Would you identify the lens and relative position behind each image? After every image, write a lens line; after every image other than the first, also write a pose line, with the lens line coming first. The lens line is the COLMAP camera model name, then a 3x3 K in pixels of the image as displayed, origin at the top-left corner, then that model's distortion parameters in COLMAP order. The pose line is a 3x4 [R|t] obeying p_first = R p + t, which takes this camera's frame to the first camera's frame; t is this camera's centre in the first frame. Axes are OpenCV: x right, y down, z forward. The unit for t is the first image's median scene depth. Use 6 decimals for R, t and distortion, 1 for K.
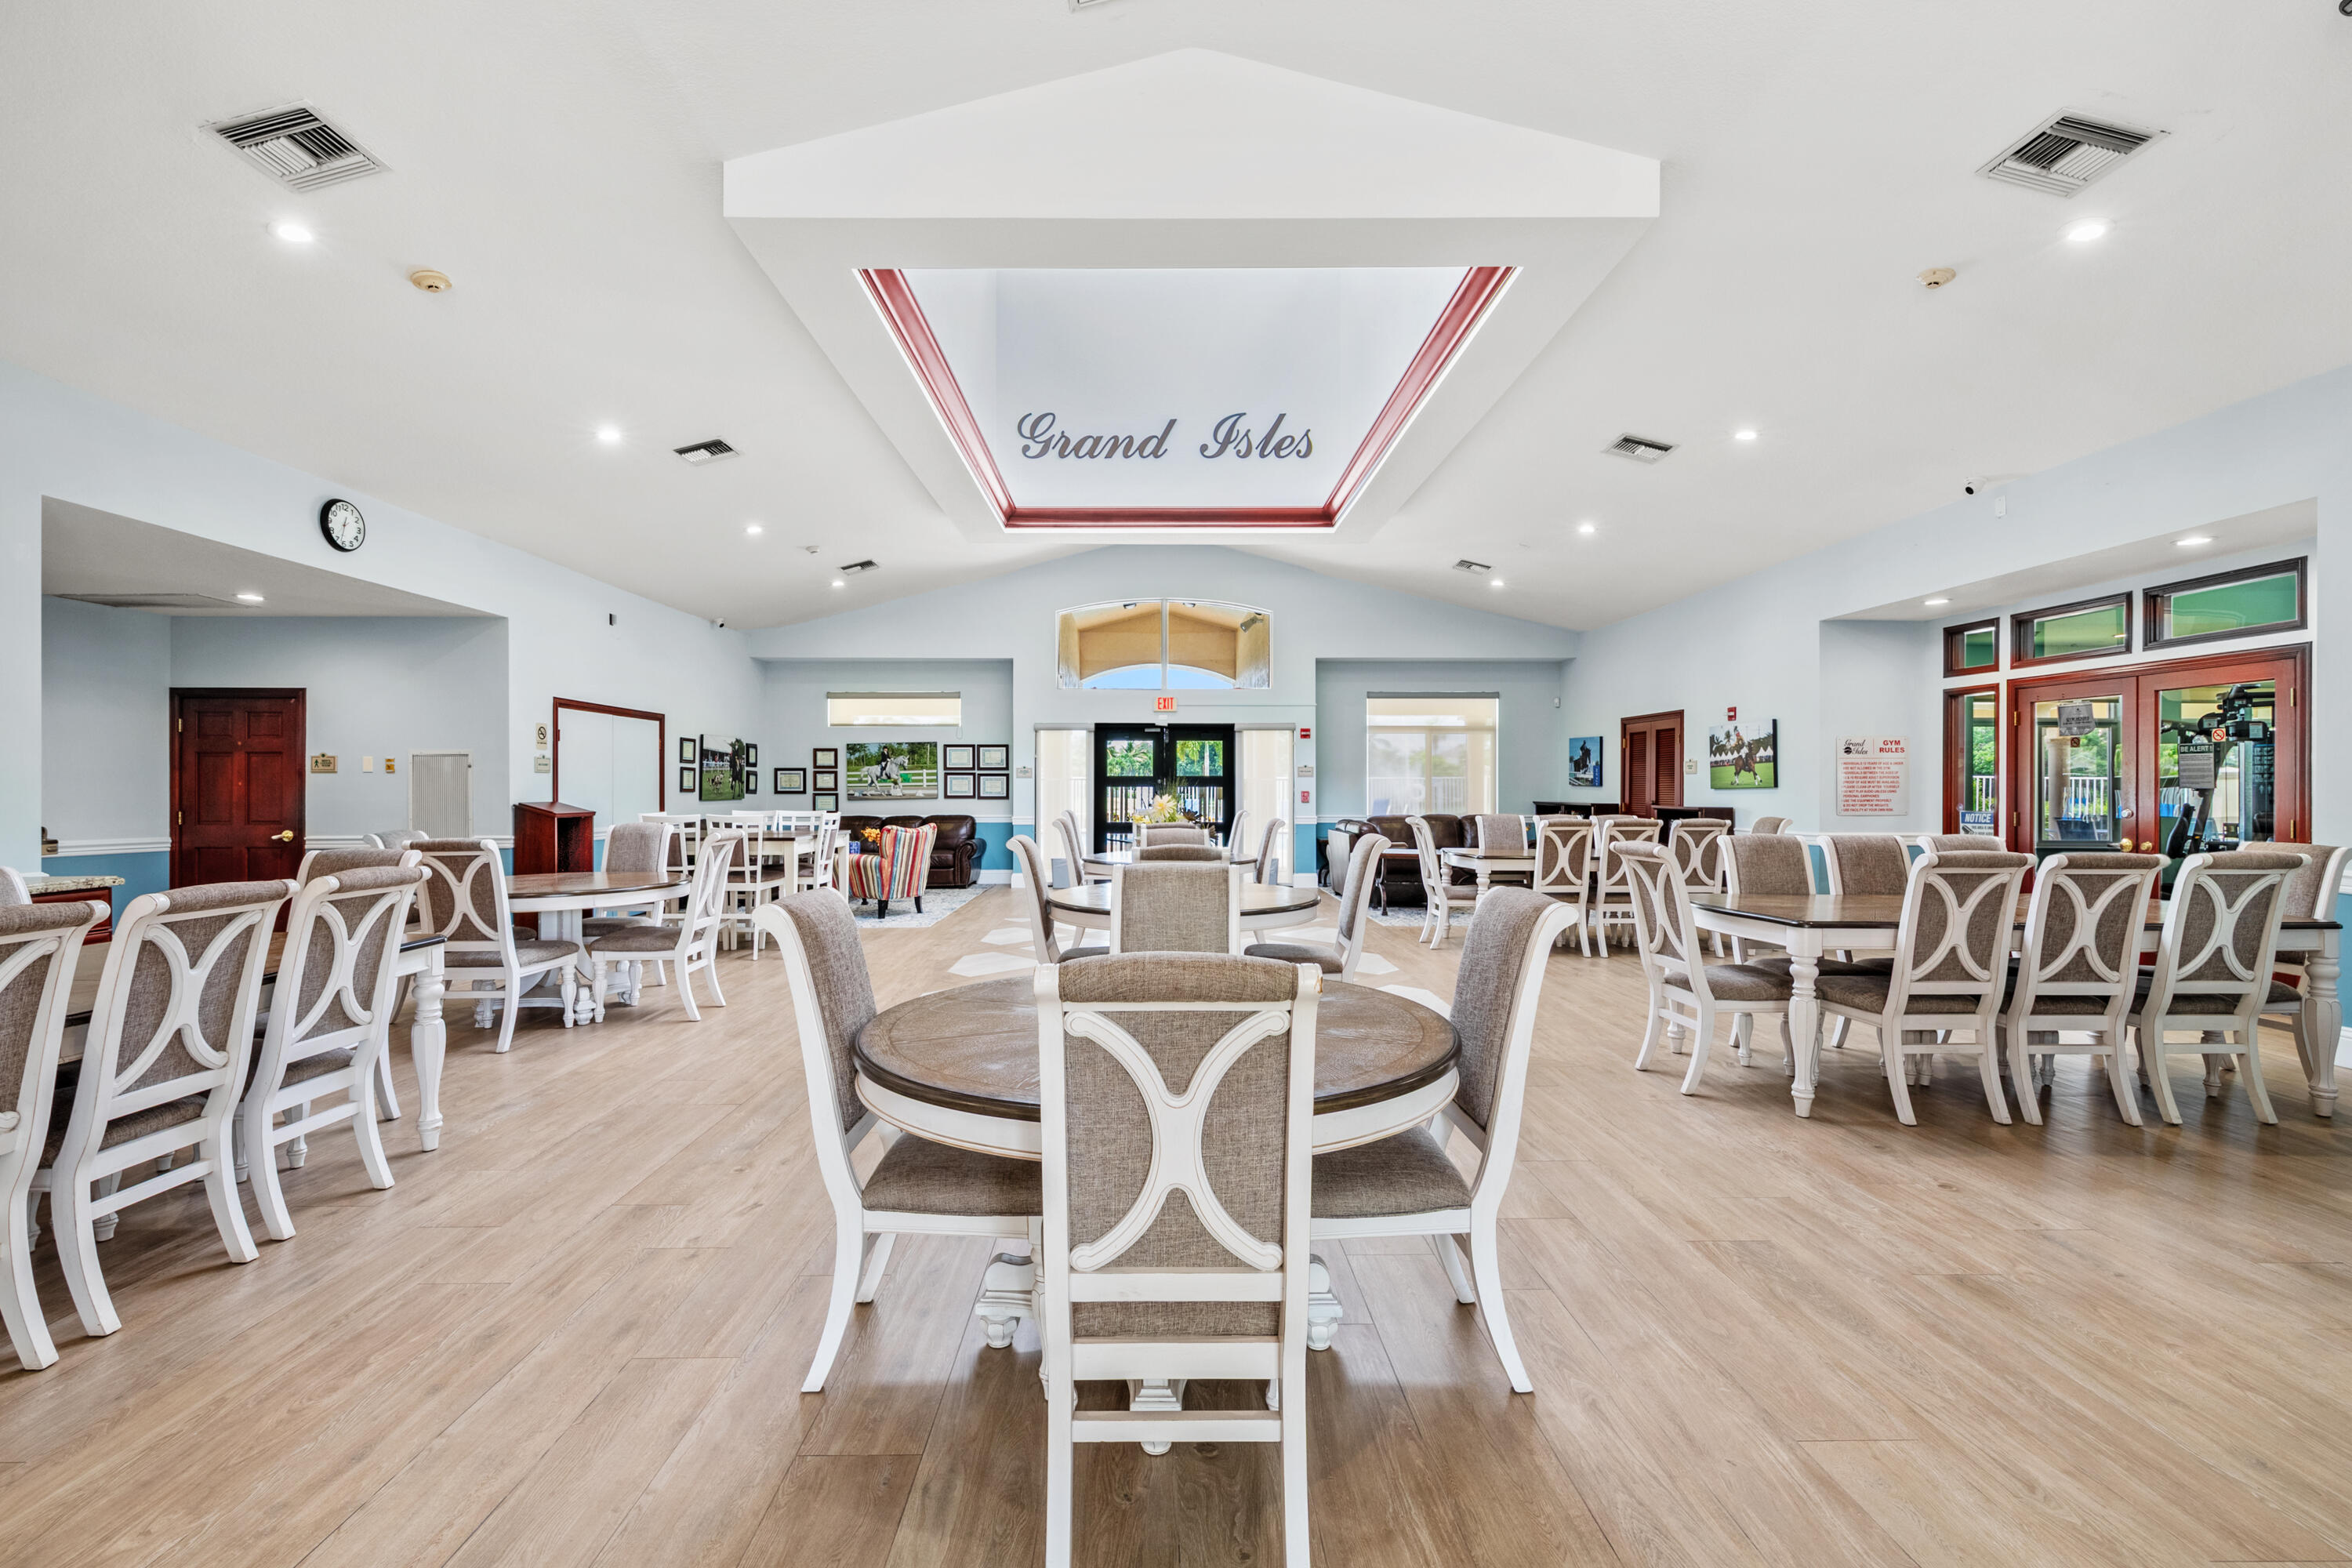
lens RADIAL K [[1029.2, 0, 1164.8], [0, 1029.2, 786.6], [0, 0, 1]] dist [0.001010, -0.000157]
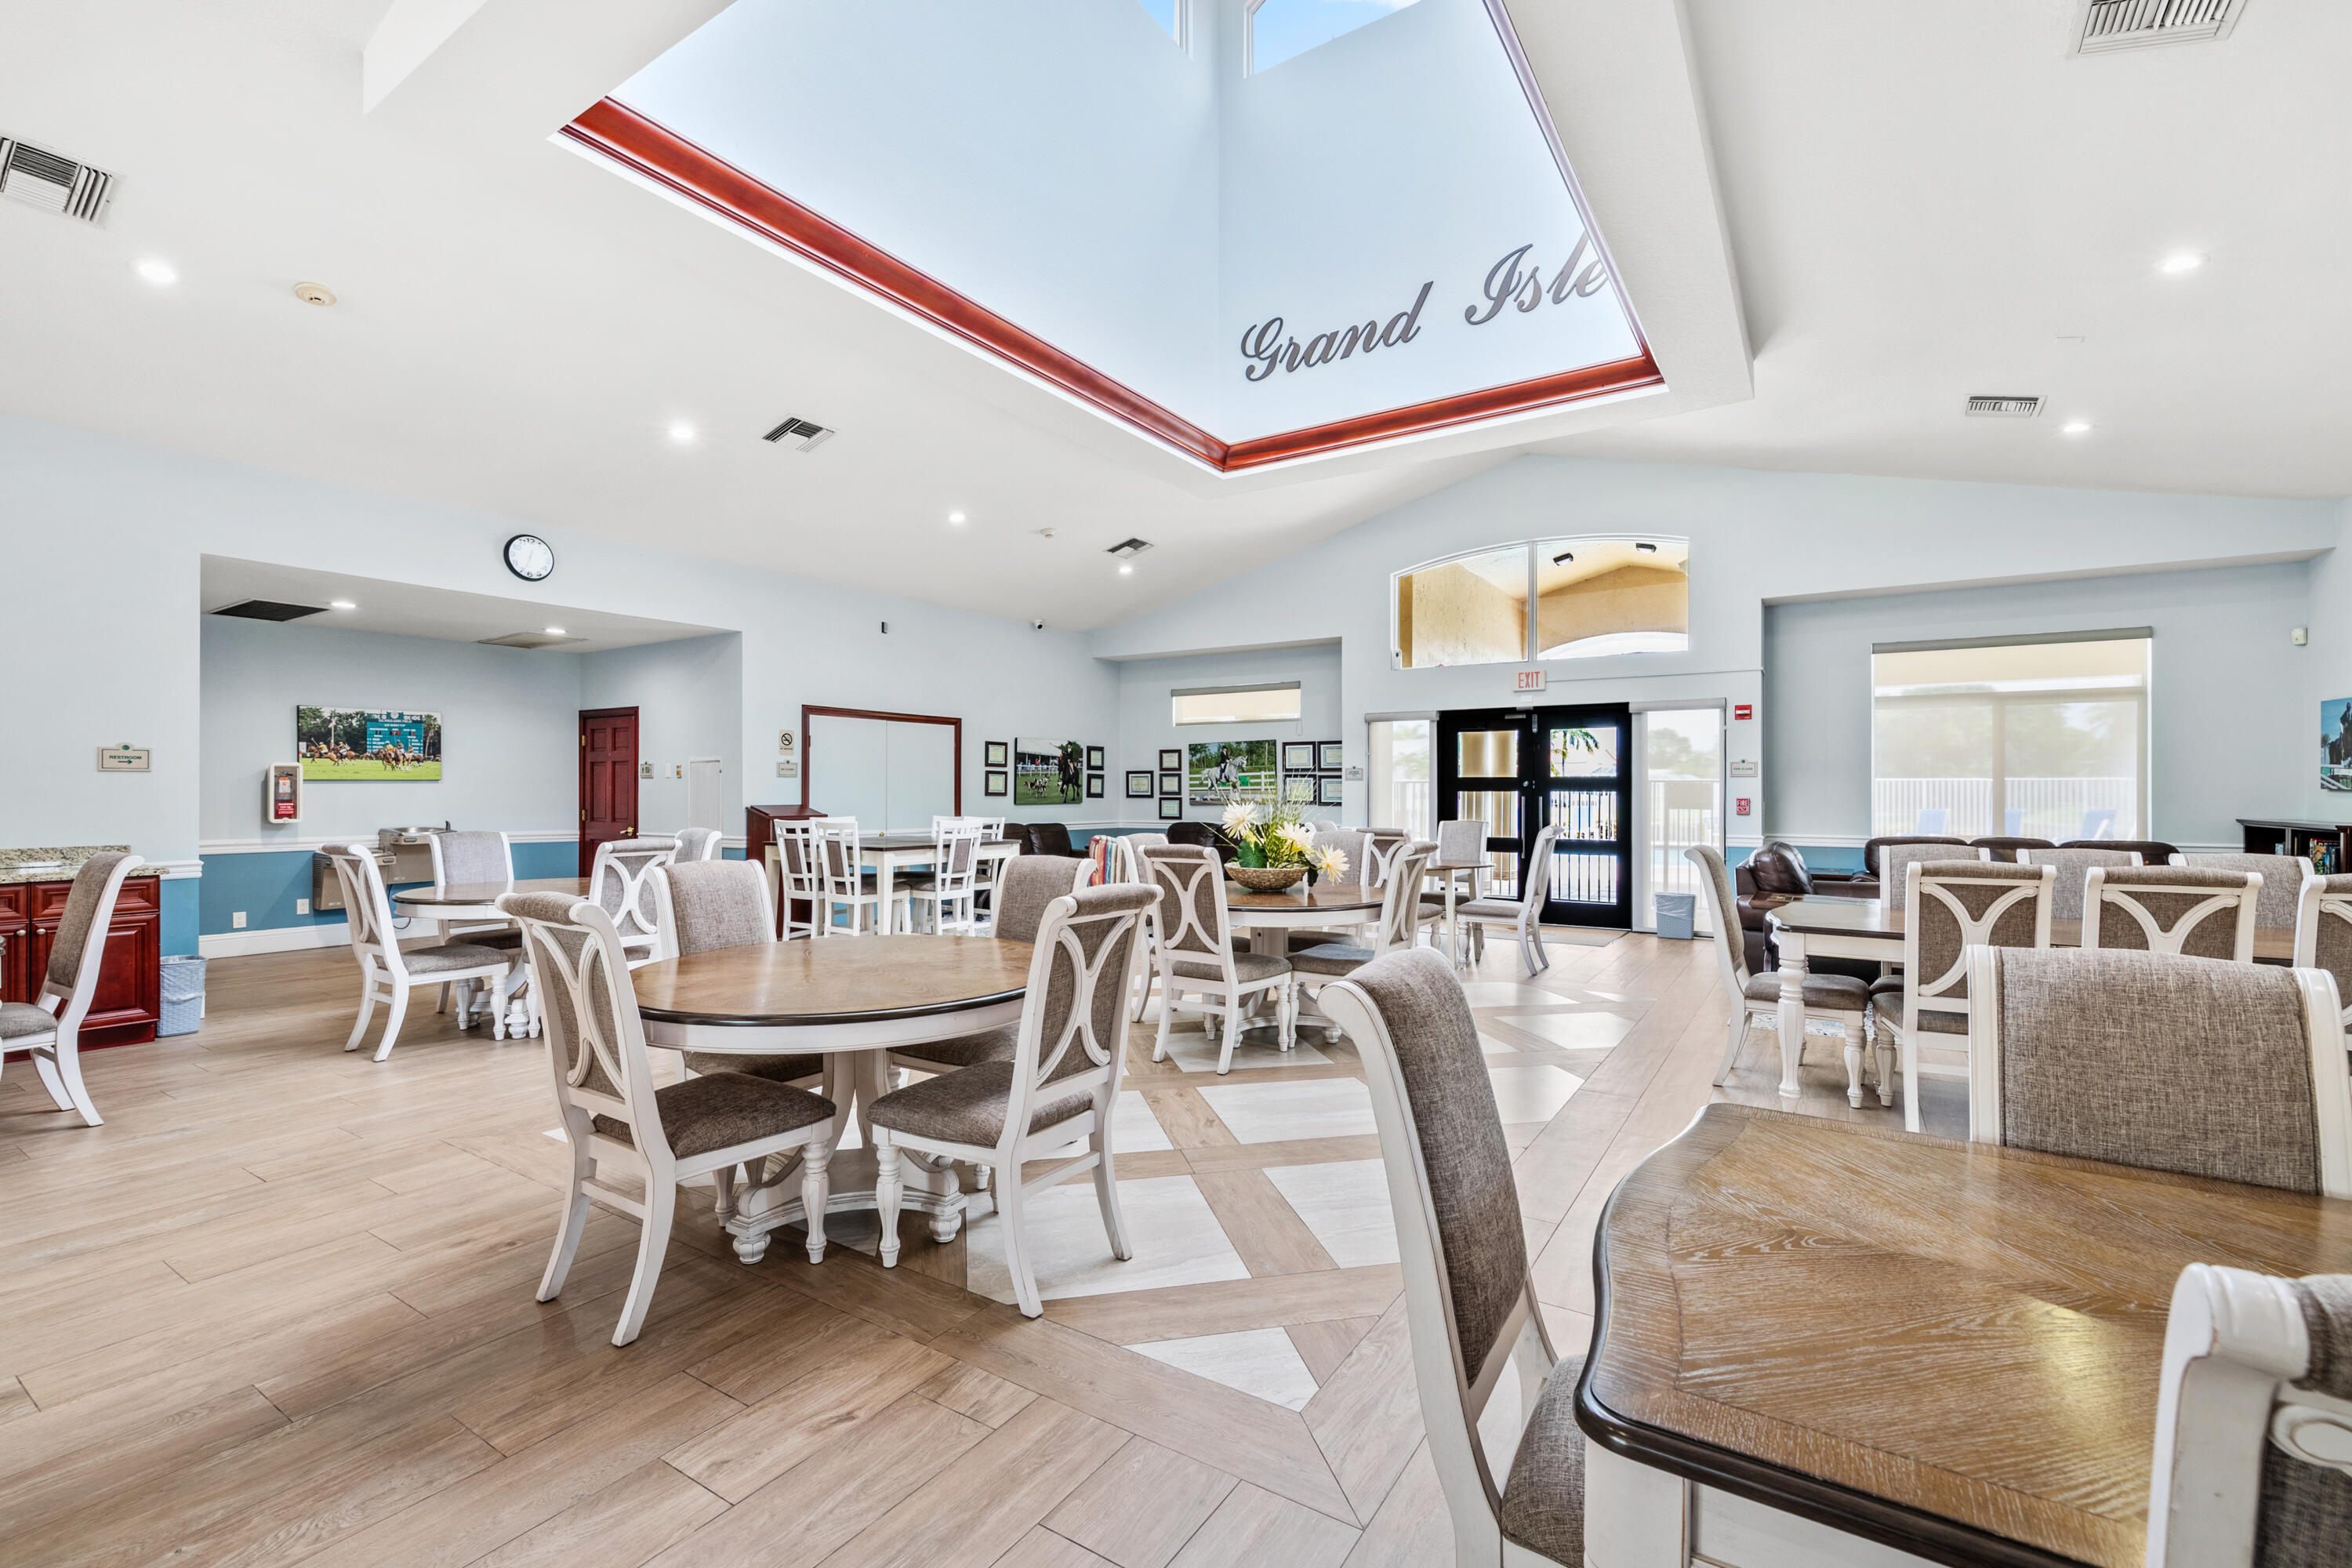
lens RADIAL K [[1029.2, 0, 1164.8], [0, 1029.2, 786.6], [0, 0, 1]] dist [0.001010, -0.000157]
pose [[0.826874, -0.000700, -0.562386, 0.211405], [-0.001203, 0.999995, -0.003014, -0.000694], [0.562386, 0.003169, 0.826869, 0.241755]]
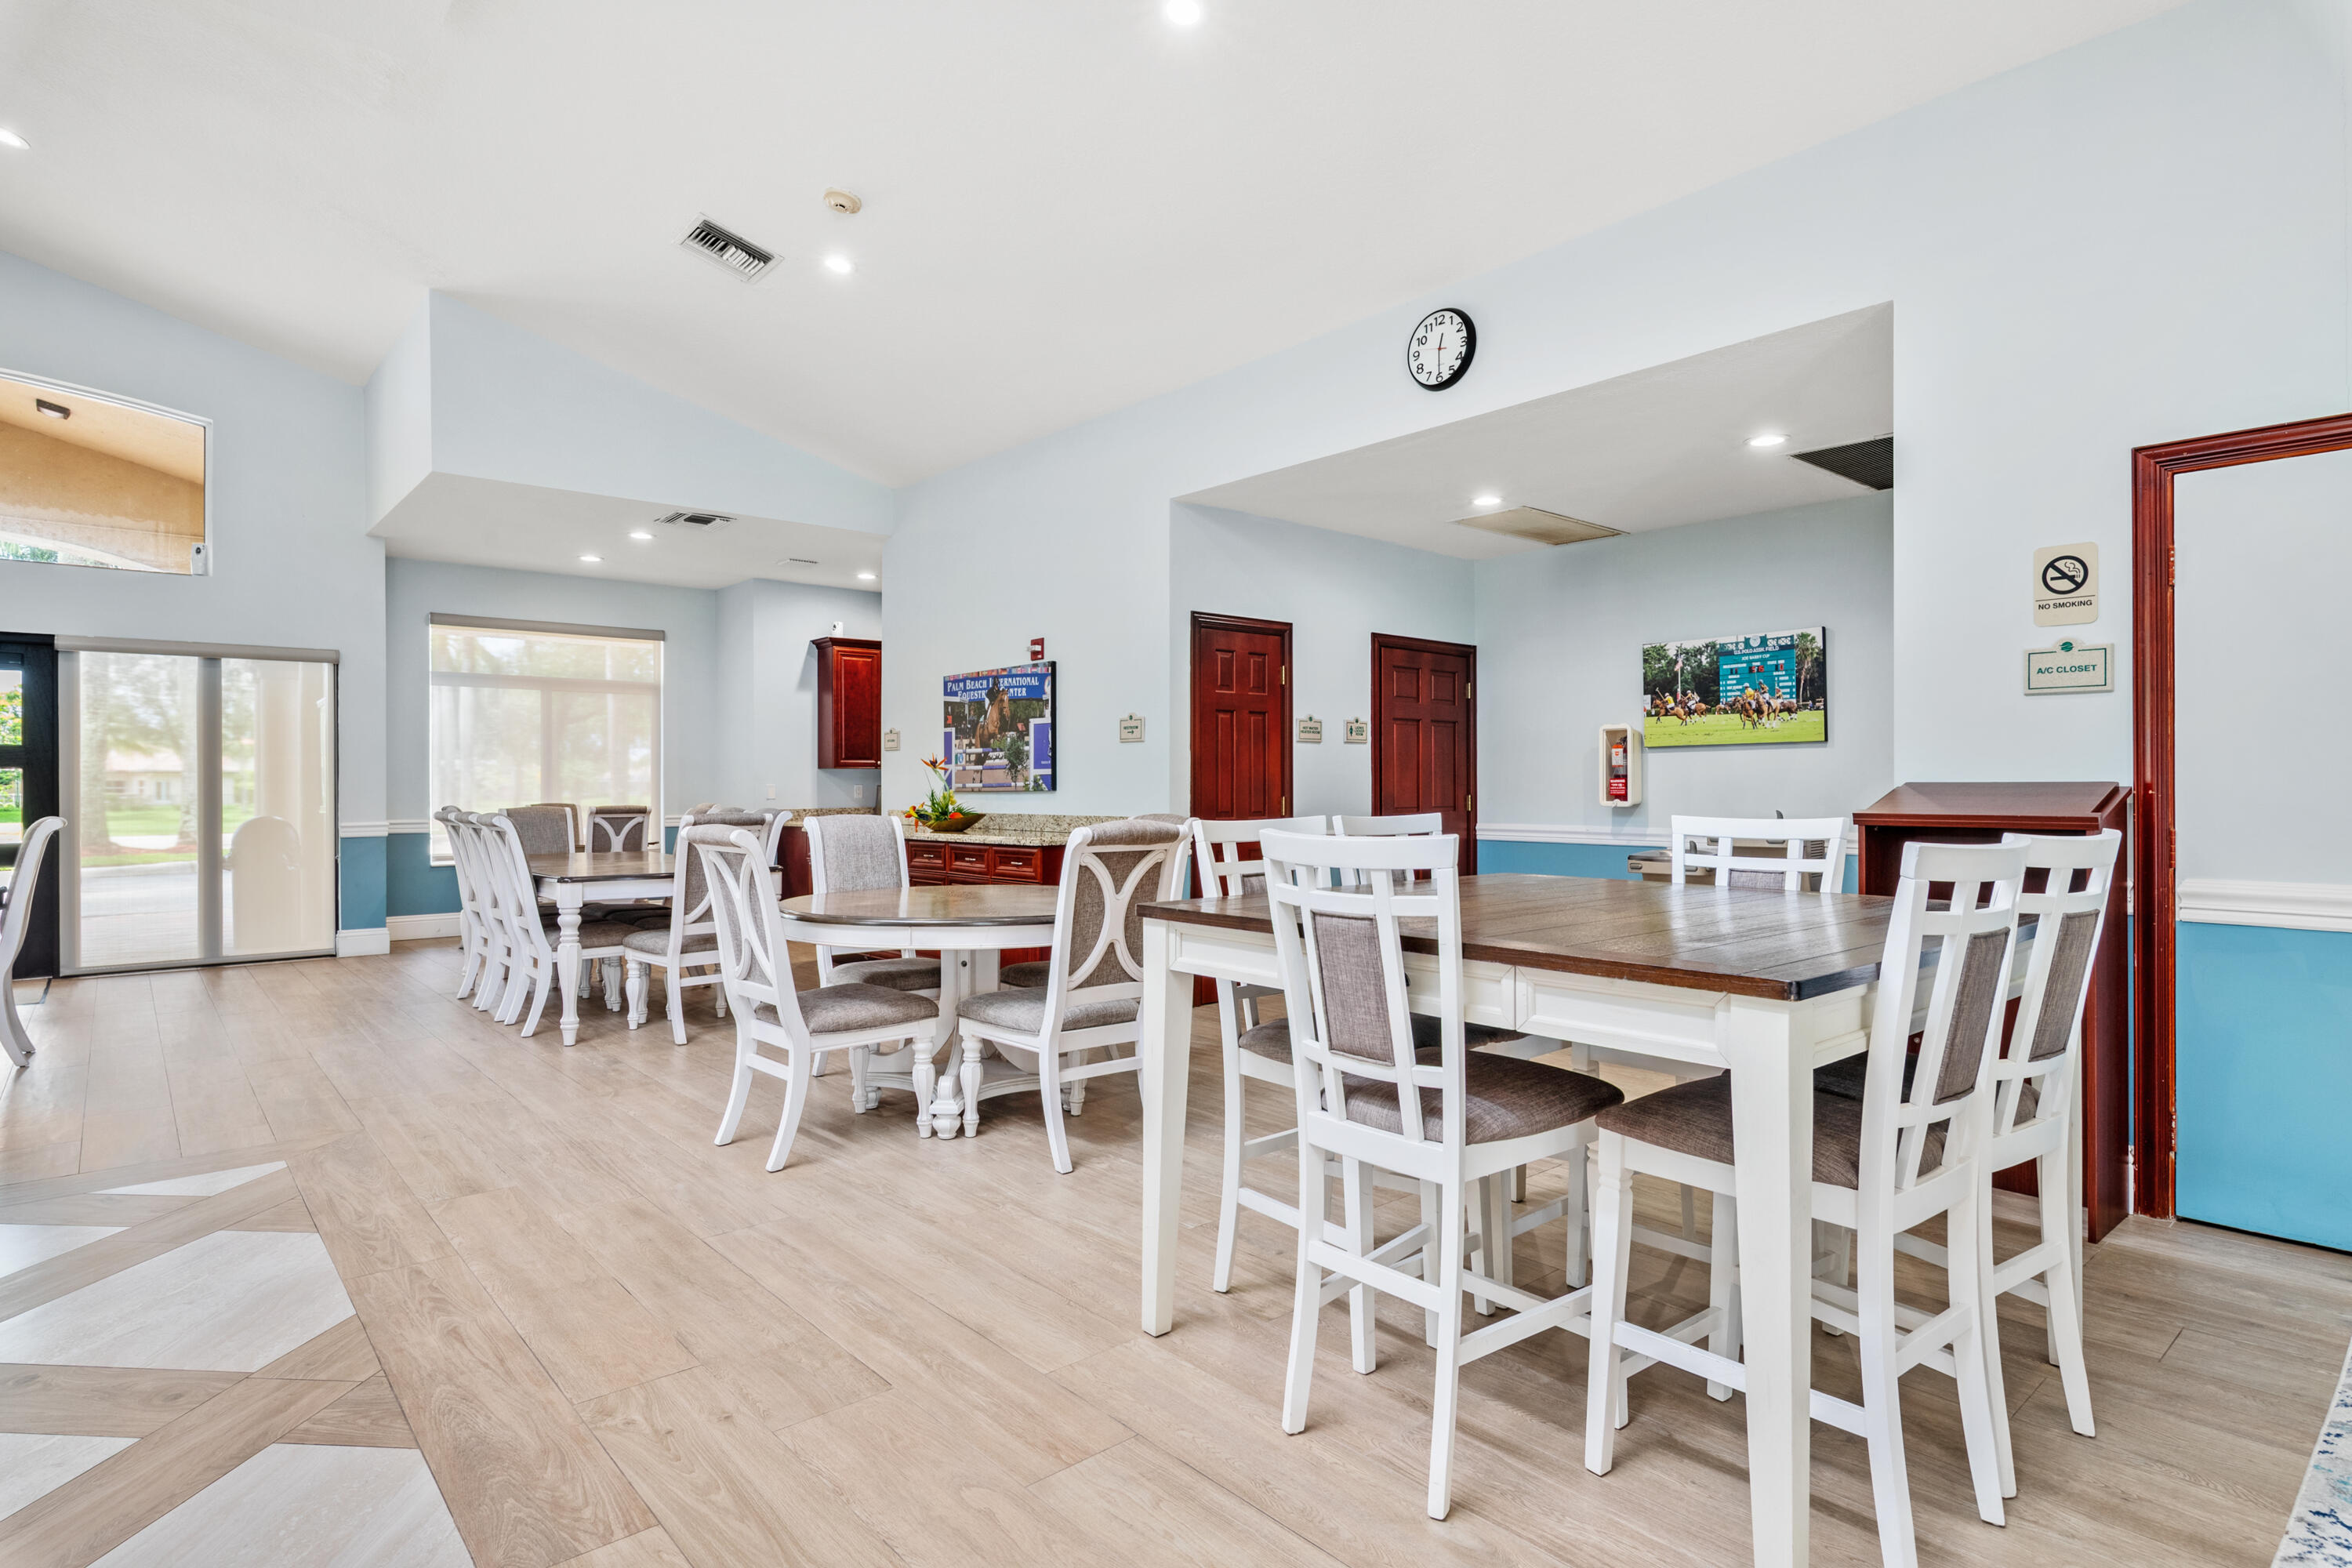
lens RADIAL K [[1196.6, 0, 1176.0], [0, 1196.6, 784.0], [0, 0, 1]] dist [-0.000088, -0.000075]
pose [[-0.728283, 0.007014, -0.685241, -0.093039], [0.008868, 0.999960, 0.000811, 0.008560], [0.685219, -0.005486, -0.728316, 0.752022]]
